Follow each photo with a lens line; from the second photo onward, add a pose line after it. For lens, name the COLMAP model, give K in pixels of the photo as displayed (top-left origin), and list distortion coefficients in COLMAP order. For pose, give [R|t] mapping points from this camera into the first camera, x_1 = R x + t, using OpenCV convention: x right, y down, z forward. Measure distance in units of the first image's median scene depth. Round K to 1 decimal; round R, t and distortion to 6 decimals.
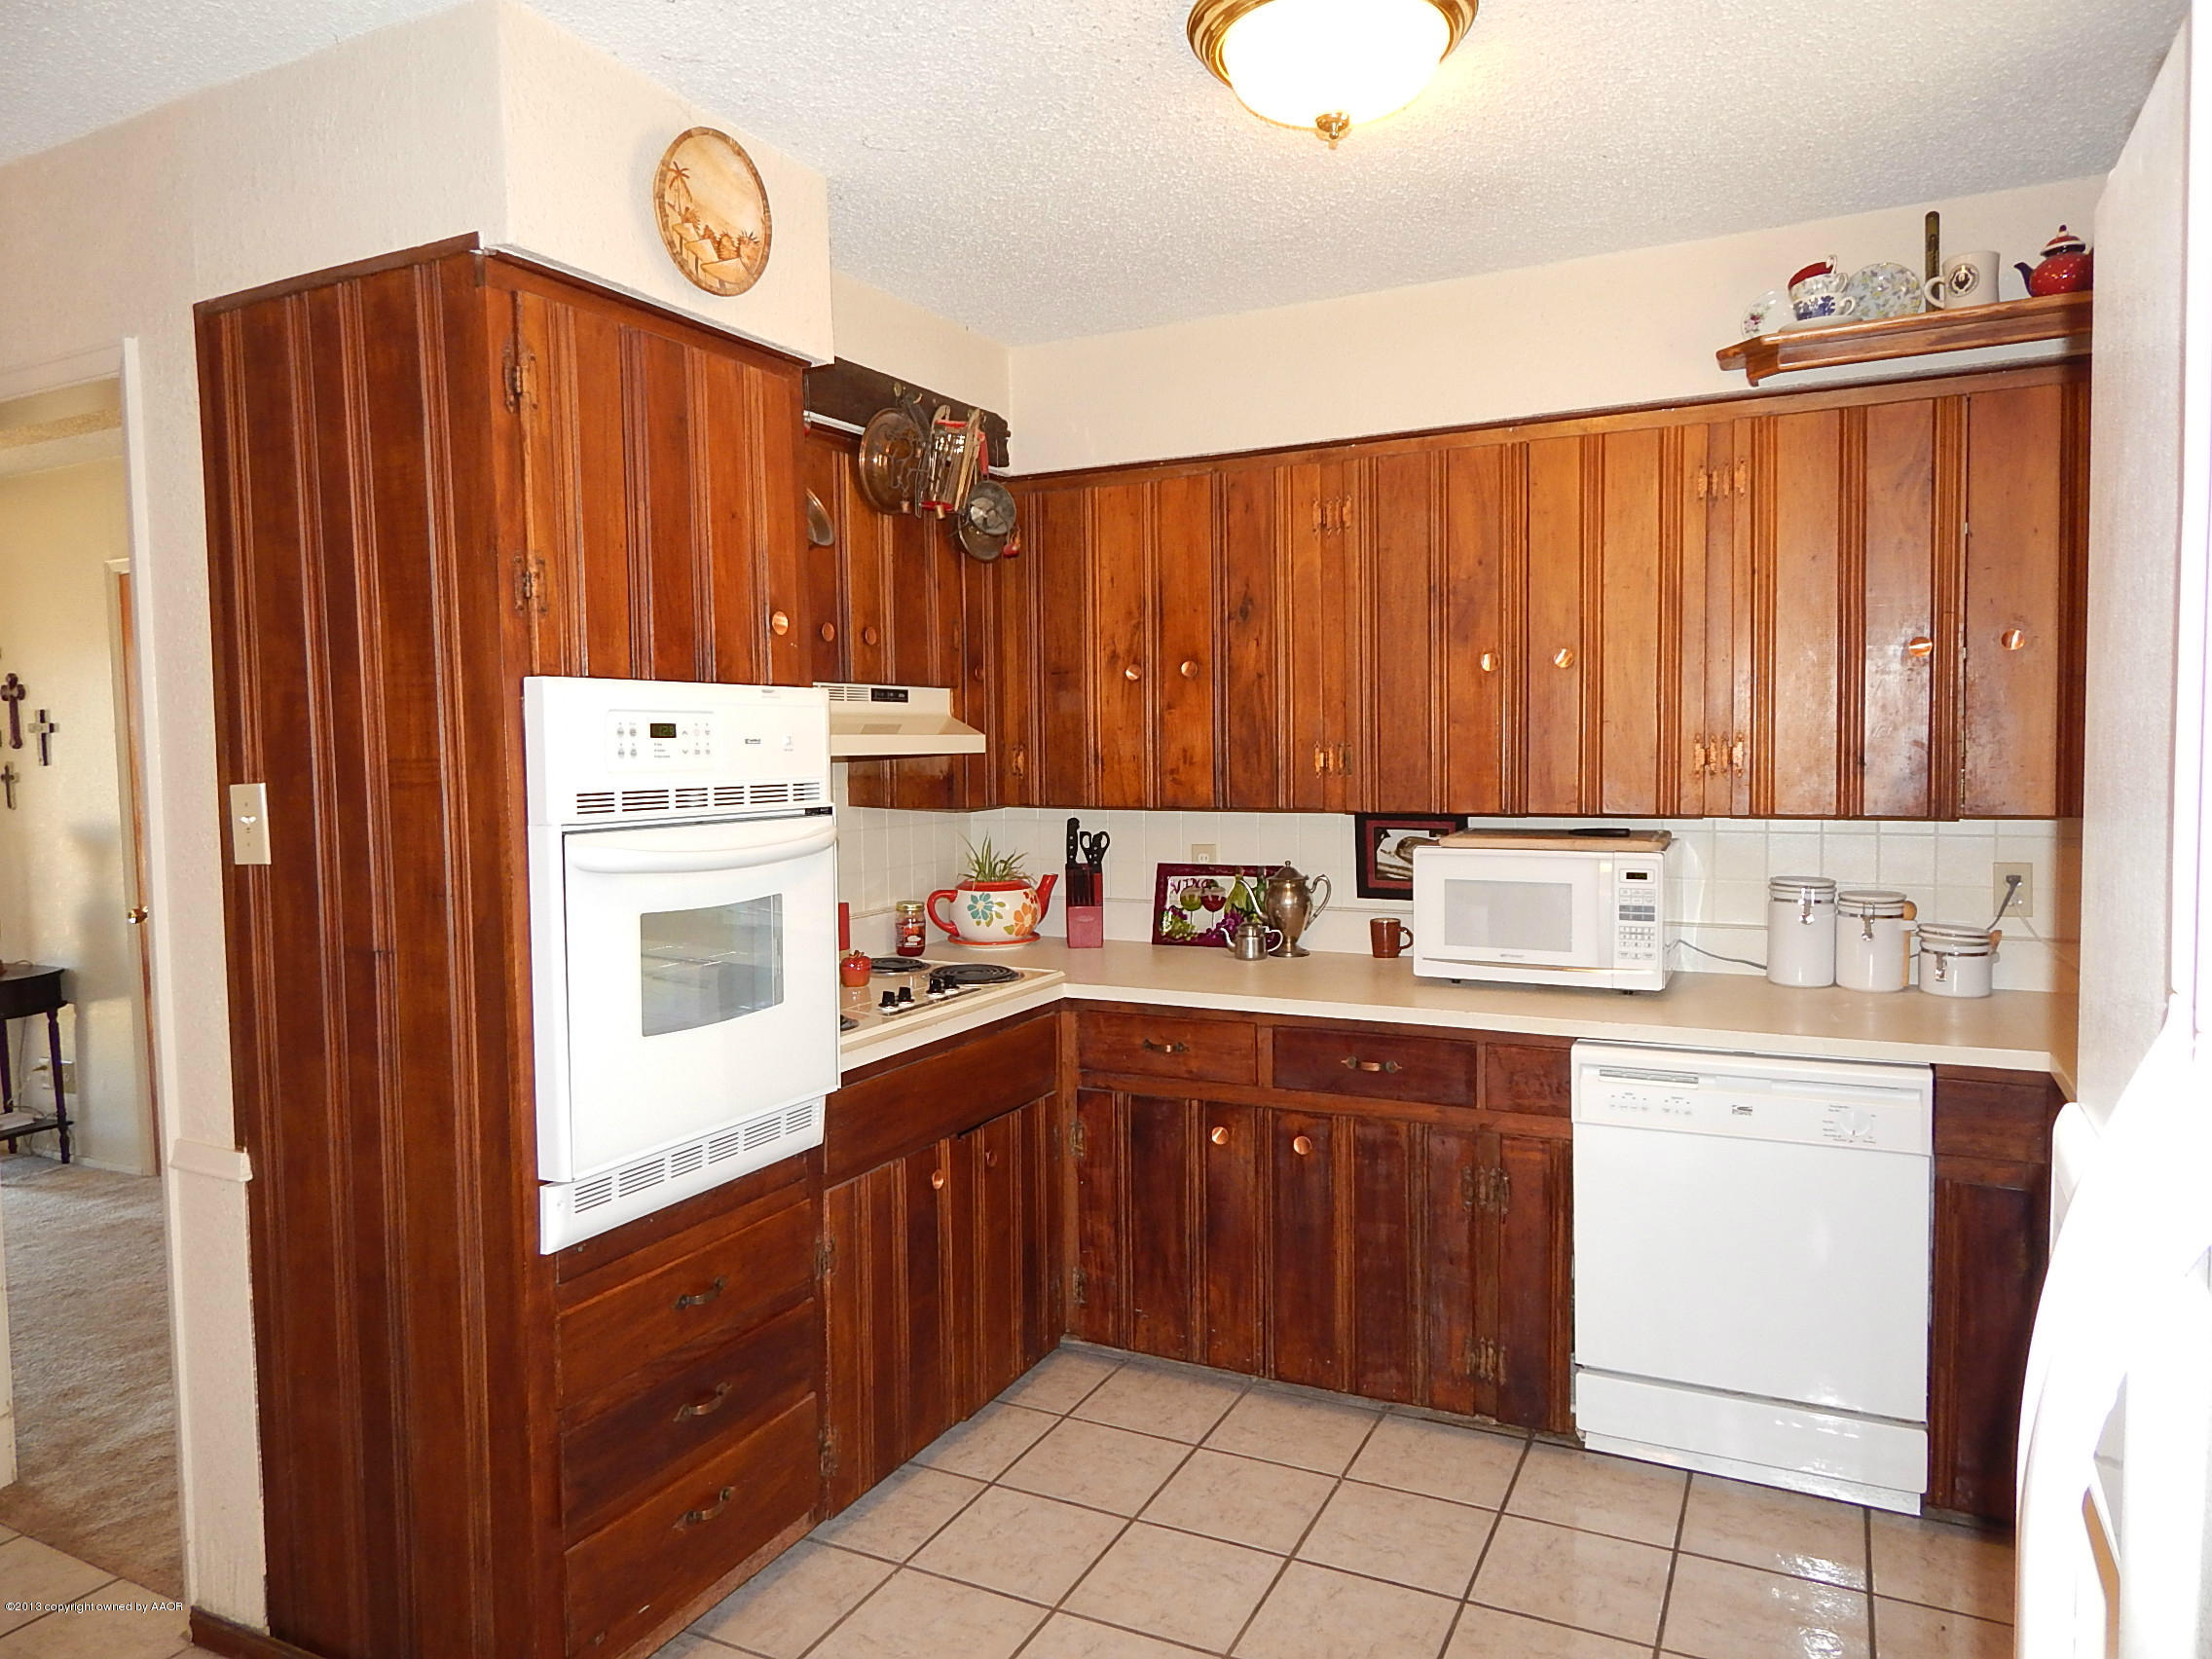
lens RADIAL K [[1440.9, 0, 1116.5], [0, 1440.9, 829.2], [0, 0, 1]] dist [0.004709, -0.005996]
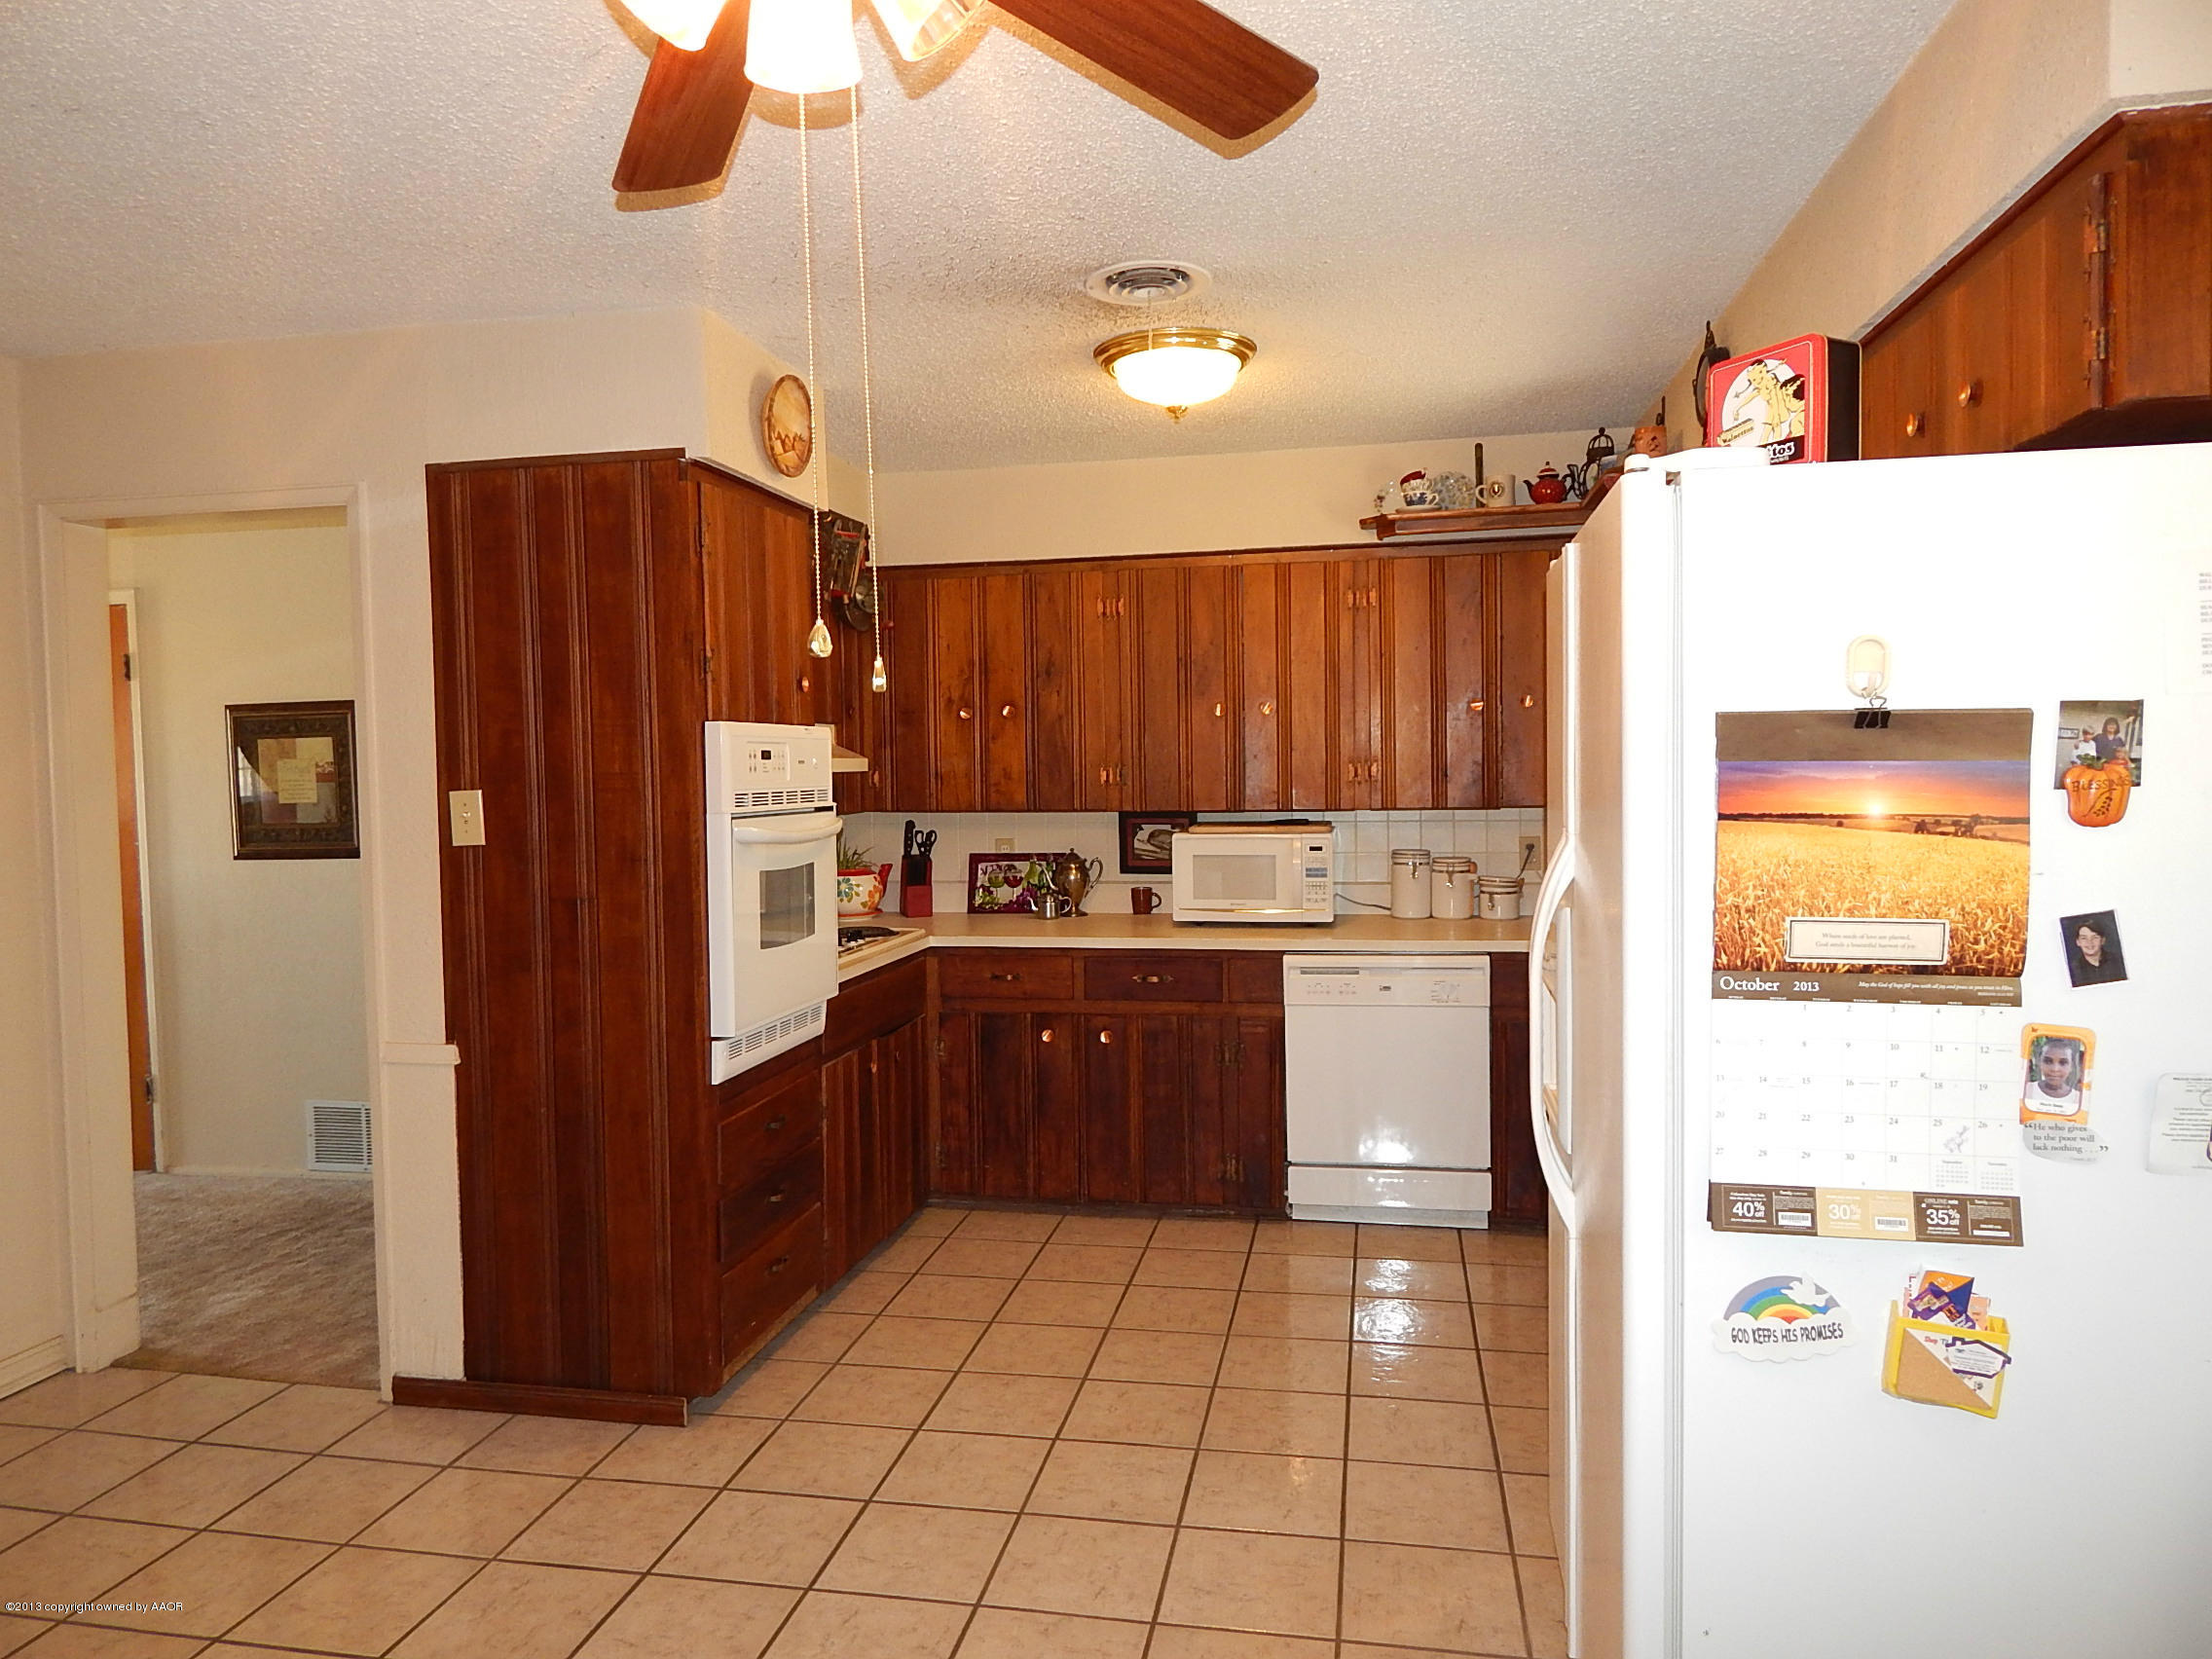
lens RADIAL K [[1440.9, 0, 1109.4], [0, 1440.9, 835.1], [0, 0, 1]] dist [0.004709, -0.005996]
pose [[0.963409, -0.014332, 0.267652, -0.278756], [0.018006, 0.999774, -0.011279, 0.032343], [-0.267430, 0.015686, 0.963450, -0.453481]]
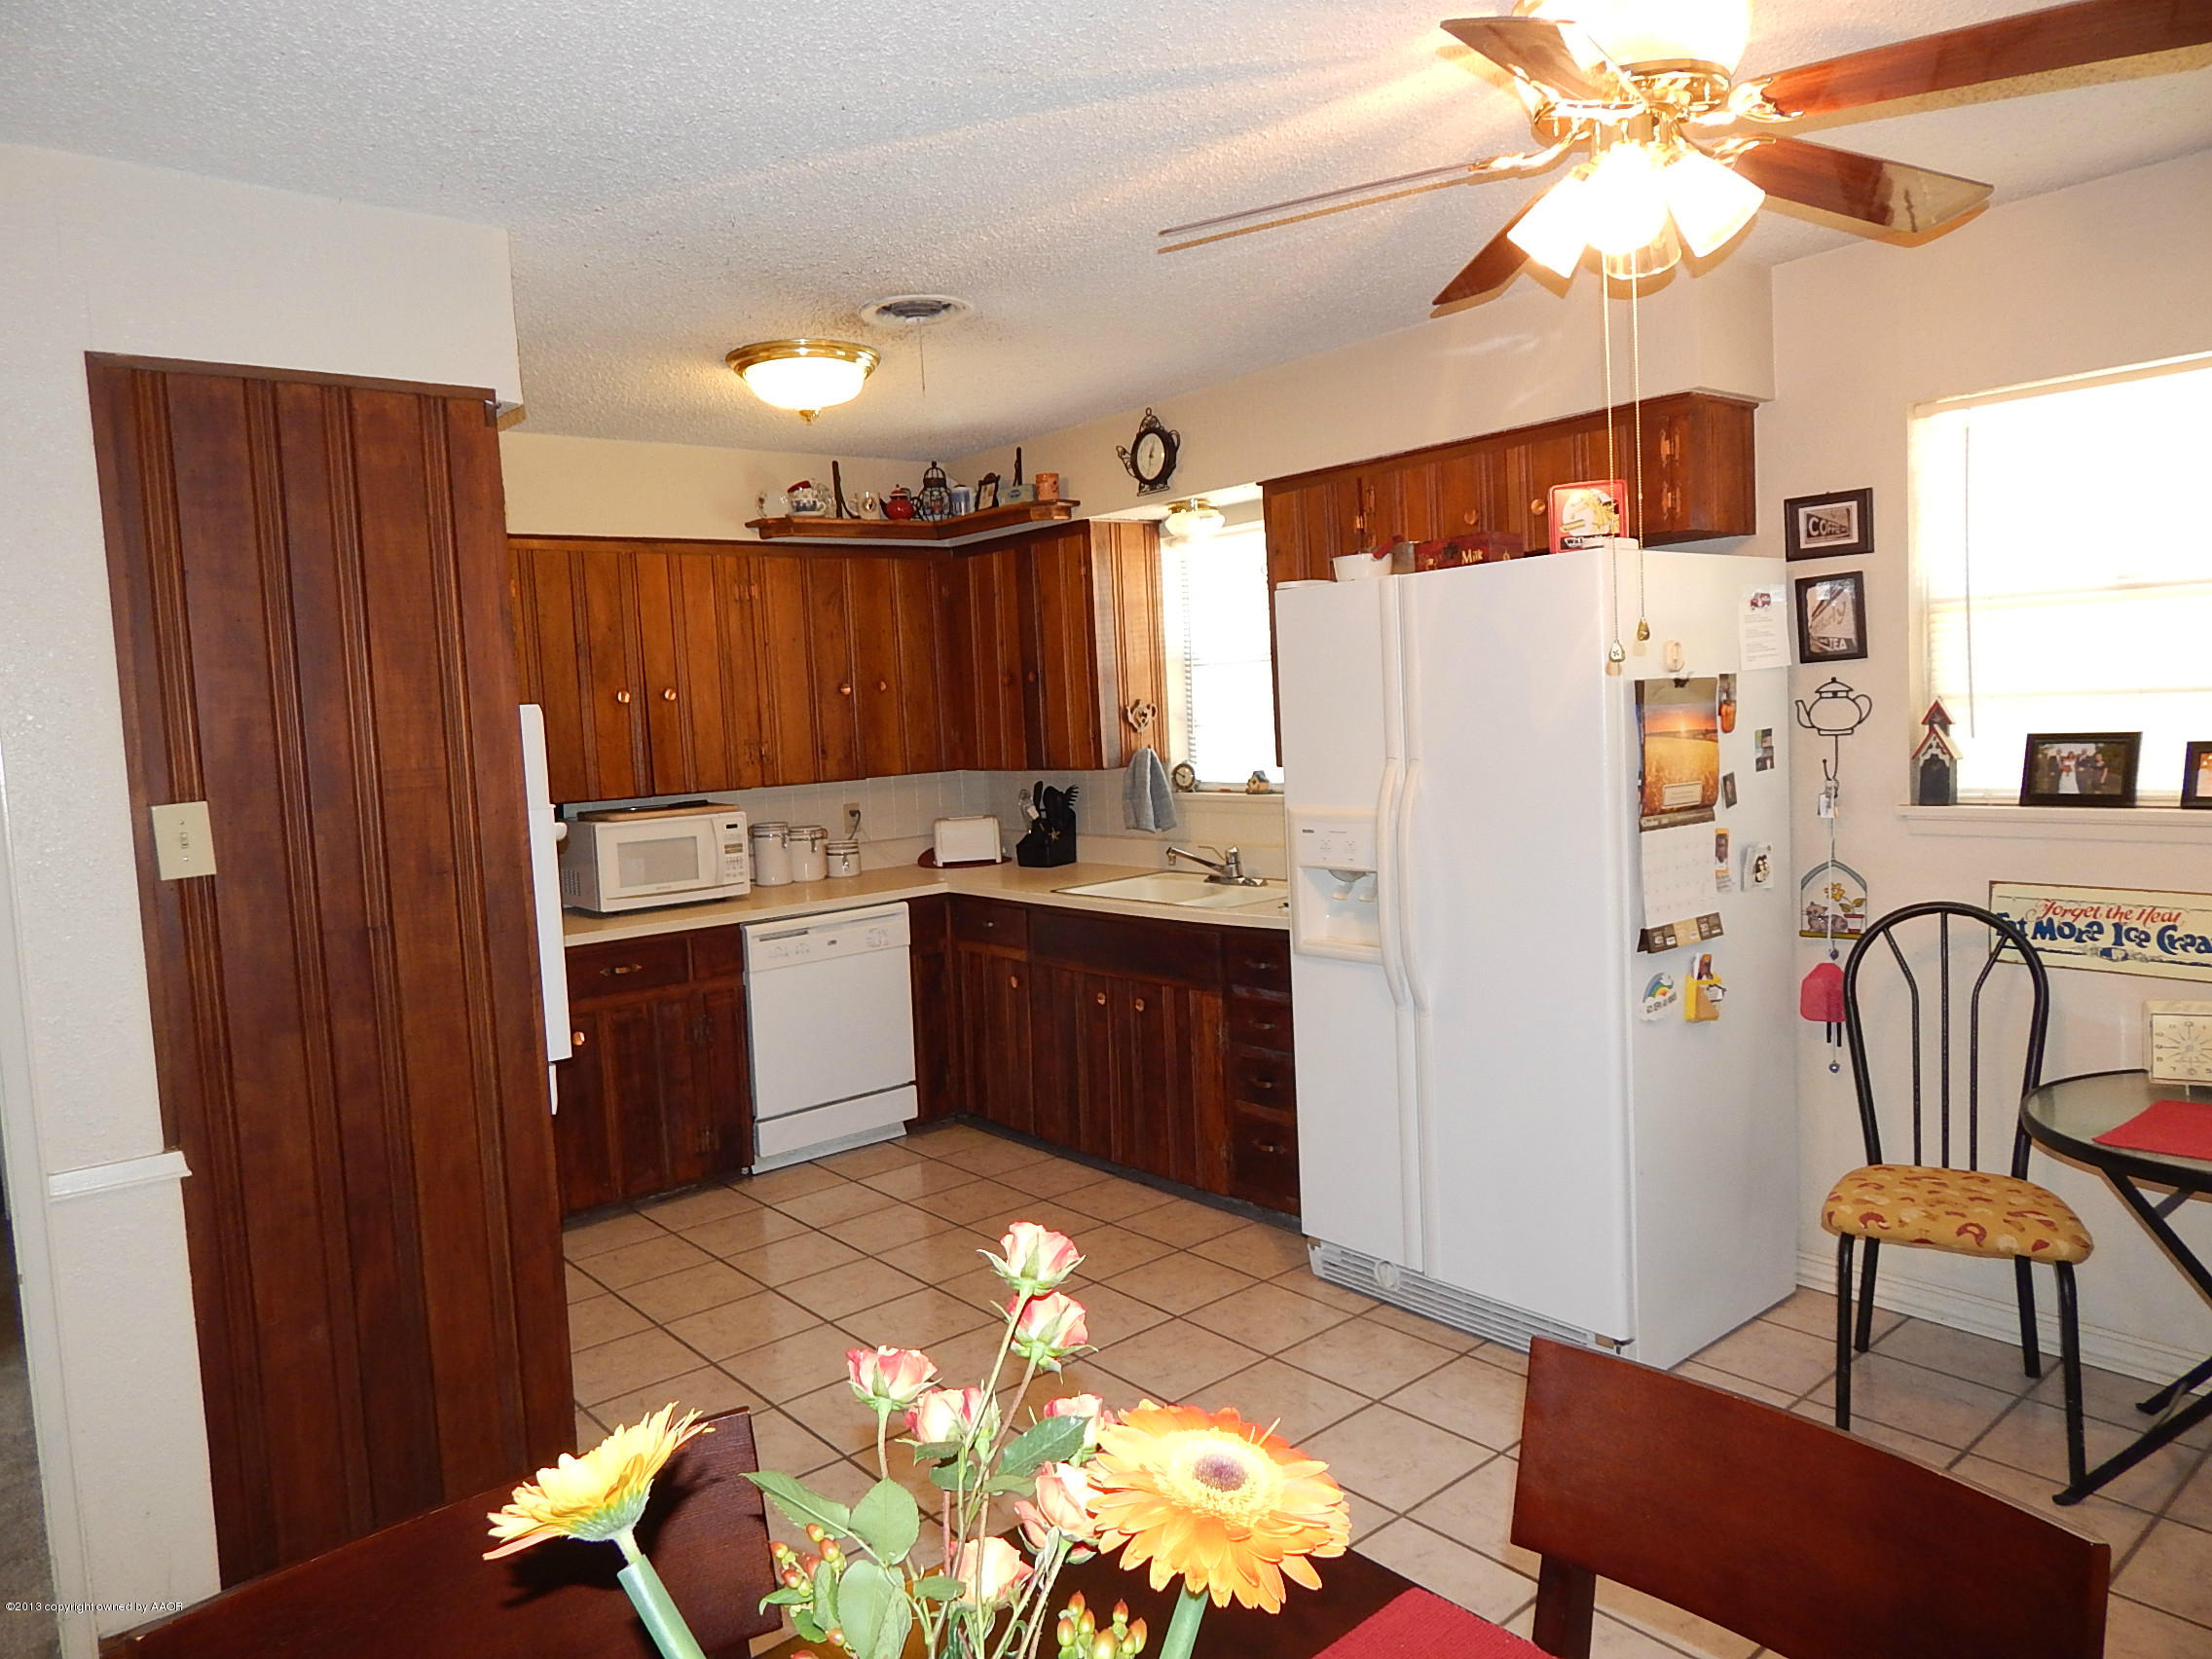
lens RADIAL K [[1440.9, 0, 1089.5], [0, 1440.9, 835.3], [0, 0, 1]] dist [0.004709, -0.005996]
pose [[0.407511, -0.082932, 0.909427, -1.006665], [0.100205, 0.993915, 0.045736, 0.008468], [-0.907686, 0.072491, 0.413342, -0.054692]]
